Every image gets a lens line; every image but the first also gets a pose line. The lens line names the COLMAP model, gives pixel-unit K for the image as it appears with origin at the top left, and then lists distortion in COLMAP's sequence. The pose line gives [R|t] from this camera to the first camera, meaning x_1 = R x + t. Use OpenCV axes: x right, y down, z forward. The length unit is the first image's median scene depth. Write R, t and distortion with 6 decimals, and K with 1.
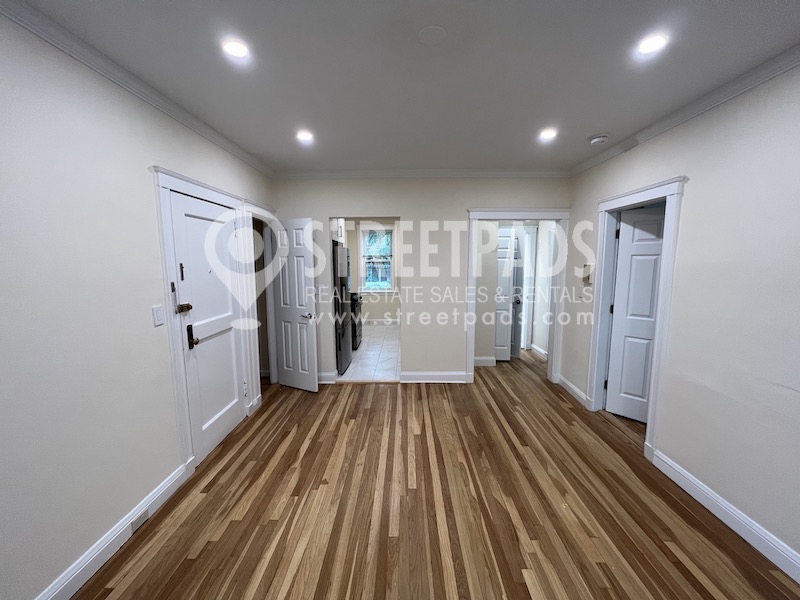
lens RADIAL K [[319.3, 0, 397.3], [0, 319.3, 297.6], [0, 0, 1]] dist [-0.001031, -0.000164]
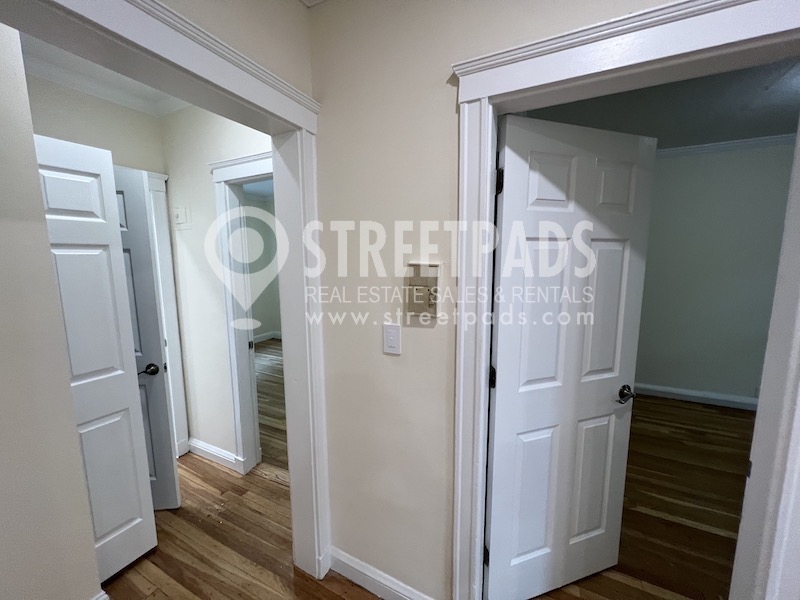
lens RADIAL K [[322.3, 0, 396.4], [0, 322.3, 300.6], [0, 0, 1]] dist [0.000369, -0.000117]
pose [[0.435881, -0.112135, 0.892991, 0.218628], [0.101097, 0.992029, 0.075225, -0.075204], [-0.894308, 0.057490, 0.443743, 0.712320]]
